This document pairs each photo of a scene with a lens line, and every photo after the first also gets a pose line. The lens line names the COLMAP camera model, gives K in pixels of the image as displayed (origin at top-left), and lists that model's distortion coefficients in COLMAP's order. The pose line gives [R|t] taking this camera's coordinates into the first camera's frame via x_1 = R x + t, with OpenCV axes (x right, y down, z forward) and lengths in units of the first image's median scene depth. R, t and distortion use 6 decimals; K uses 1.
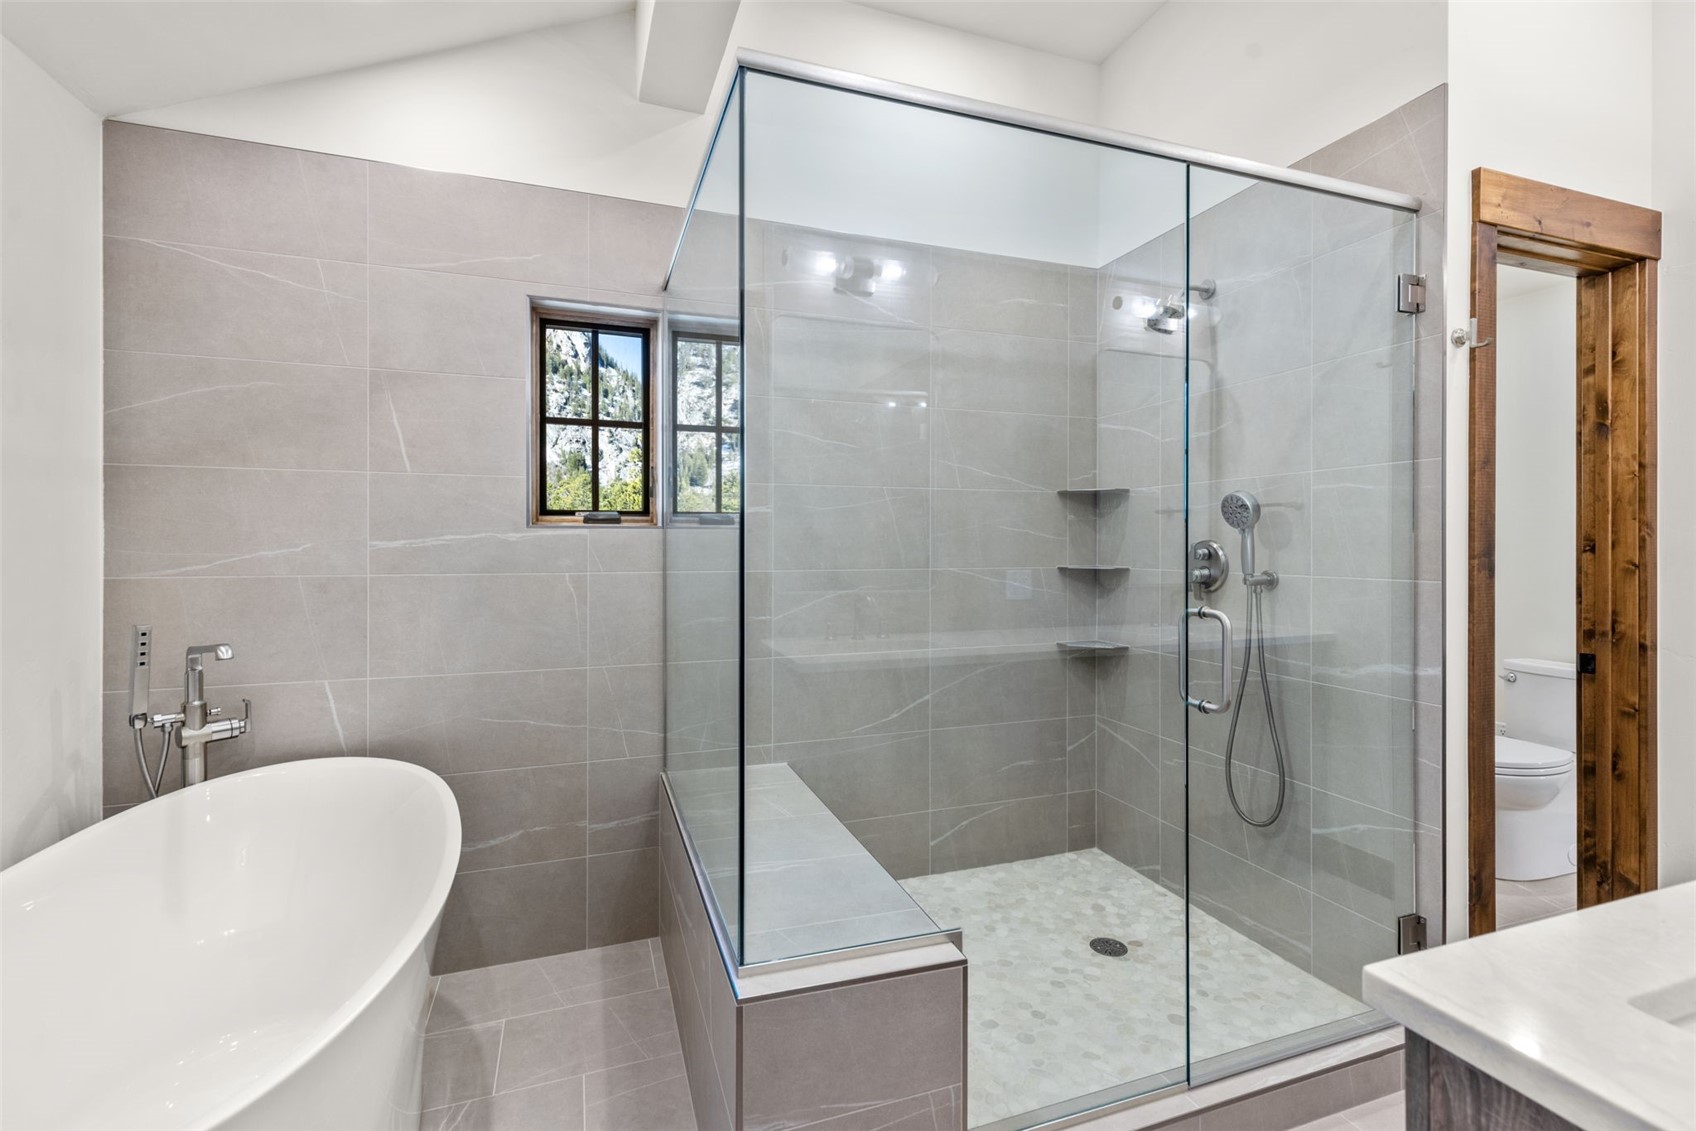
lens RADIAL K [[754.4, 0, 848.8], [0, 754.4, 550.8], [0, 0, 1]] dist [0.004919, -0.001148]
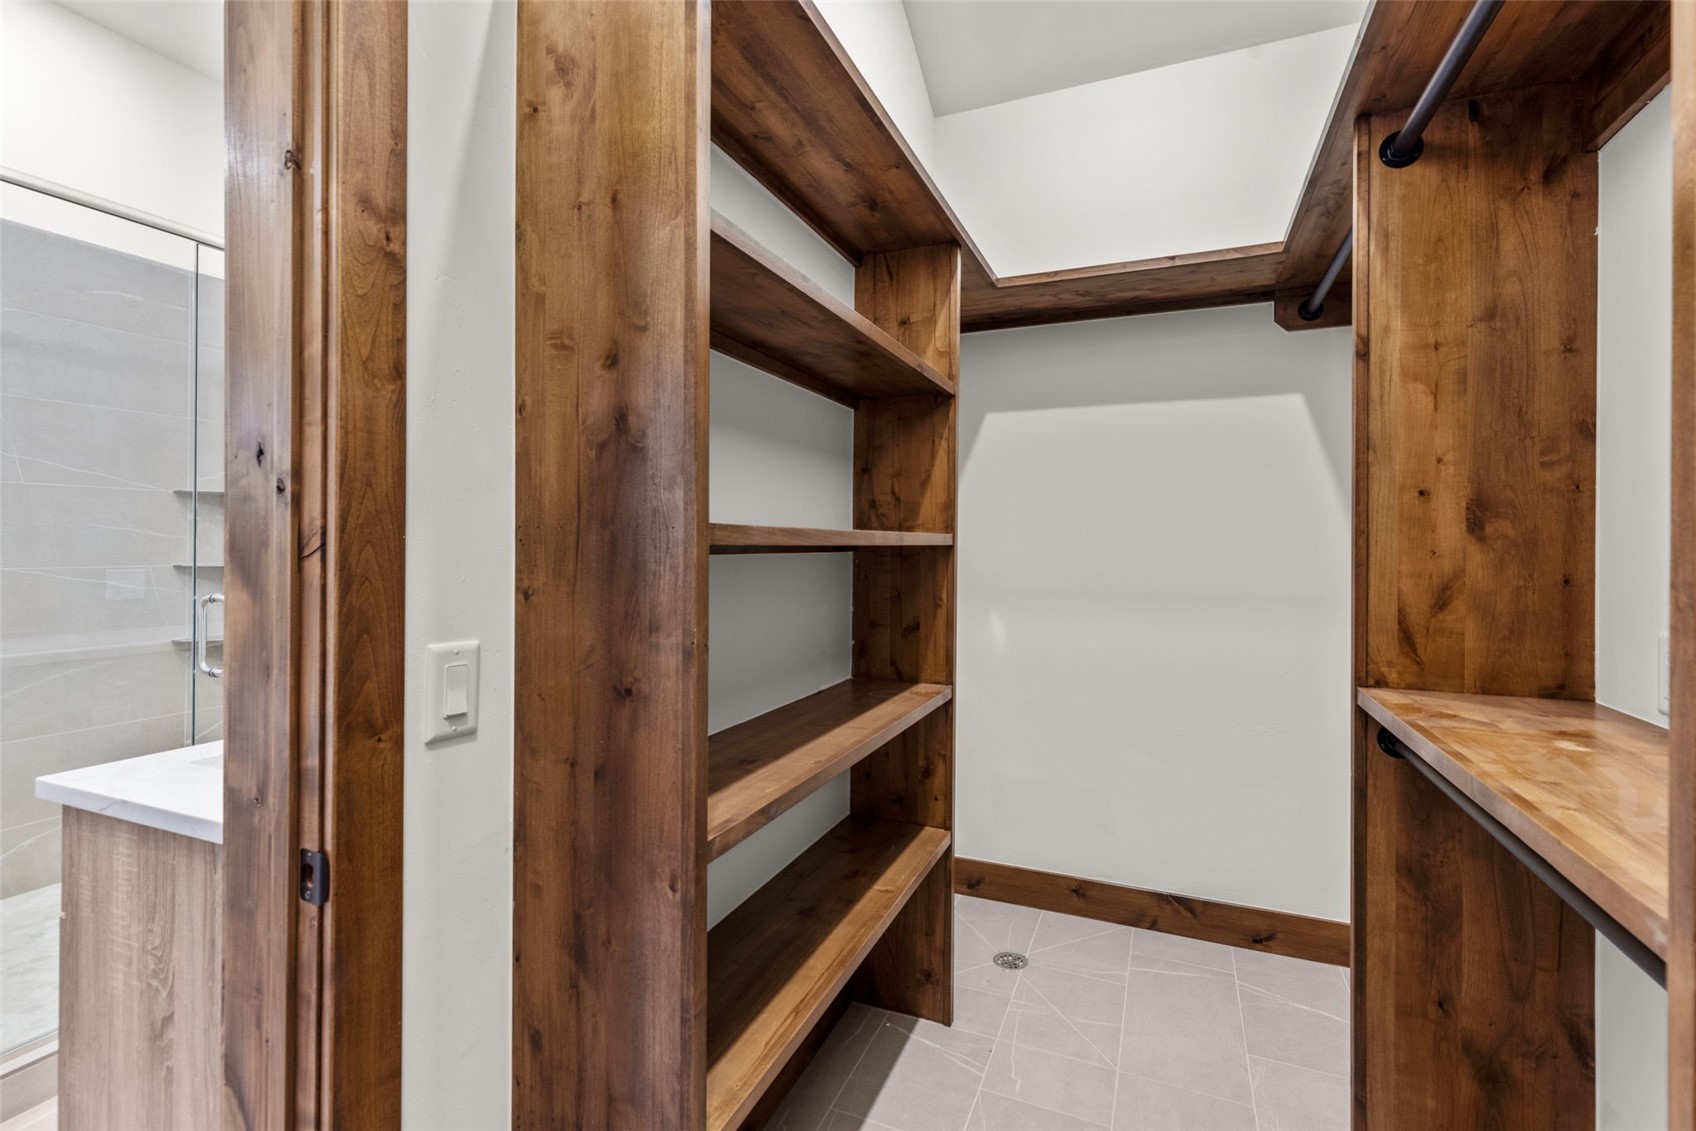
lens RADIAL K [[754.4, 0, 851.8], [0, 754.4, 549.5], [0, 0, 1]] dist [0.004919, -0.001148]
pose [[0.674371, 0.003011, 0.738386, 0.666502], [-0.004033, 0.999992, -0.000394, -0.014600], [-0.738381, -0.002712, 0.674378, -1.732428]]
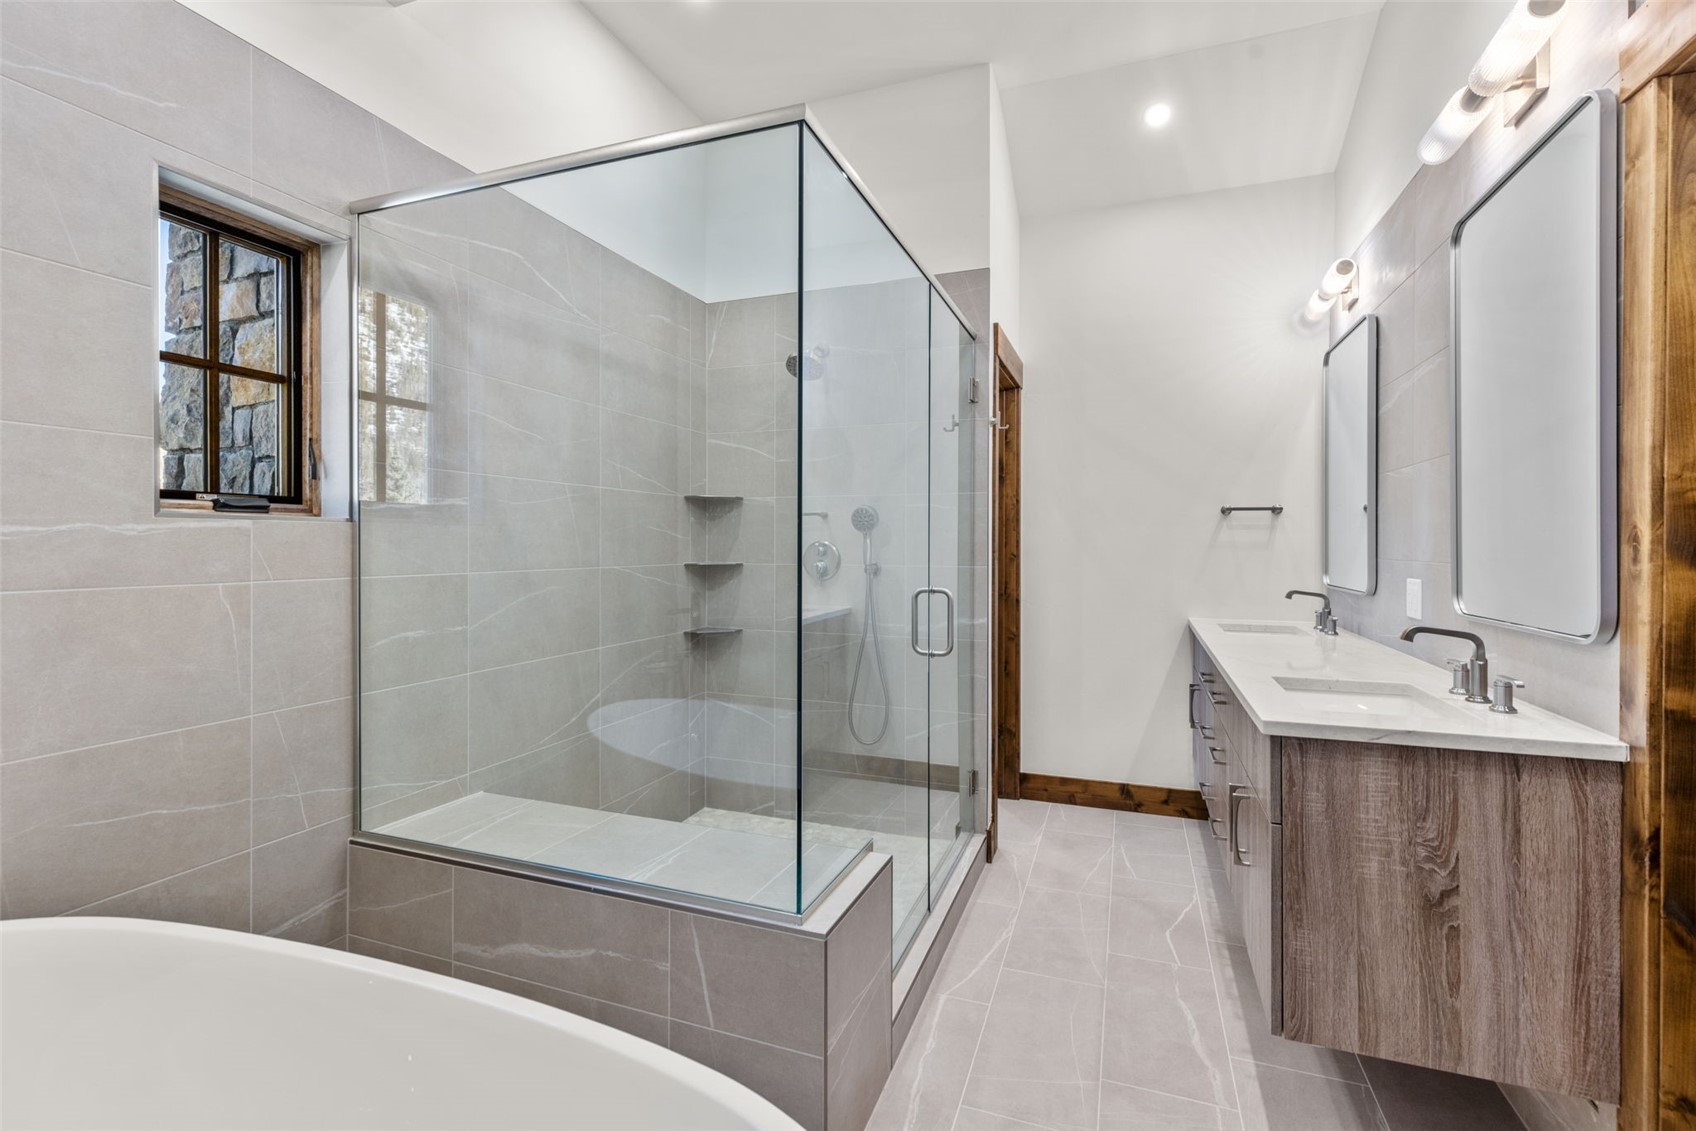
lens RADIAL K [[754.4, 0, 849.5], [0, 754.4, 553.4], [0, 0, 1]] dist [0.004919, -0.001148]
pose [[0.648331, -0.007501, 0.761322, -2.030907], [0.003548, 0.999970, 0.006831, -0.001333], [-0.761350, -0.001728, 0.648339, 0.446927]]
